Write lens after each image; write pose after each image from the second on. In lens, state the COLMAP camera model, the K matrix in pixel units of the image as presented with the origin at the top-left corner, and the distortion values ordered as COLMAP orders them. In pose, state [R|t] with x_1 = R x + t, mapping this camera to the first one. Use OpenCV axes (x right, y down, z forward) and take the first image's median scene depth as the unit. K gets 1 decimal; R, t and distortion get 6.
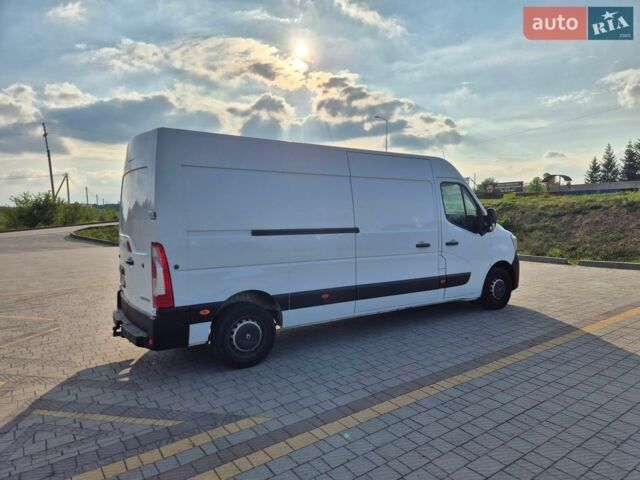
lens RADIAL K [[429.1, 0, 320.1], [0, 429.1, 231.3], [0, 0, 1]] dist [0.060710, -0.094032]
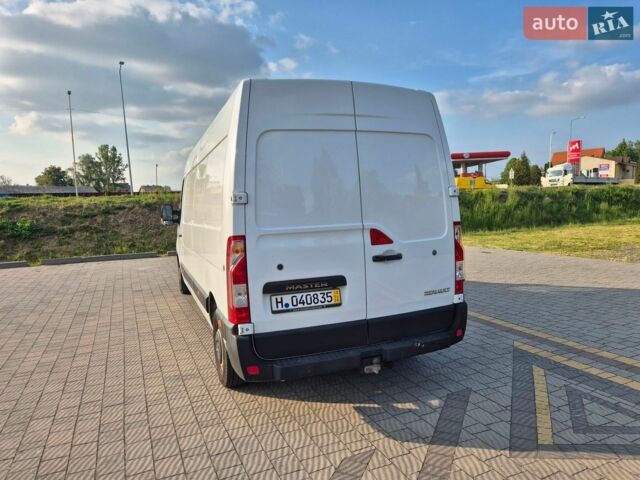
lens RADIAL K [[429.1, 0, 320.1], [0, 429.1, 231.3], [0, 0, 1]] dist [0.060710, -0.094032]
pose [[0.213492, -0.053092, 0.975501, -1.567789], [0.071017, 0.996724, 0.038705, -0.010088], [-0.974360, 0.061014, 0.216563, 1.287235]]
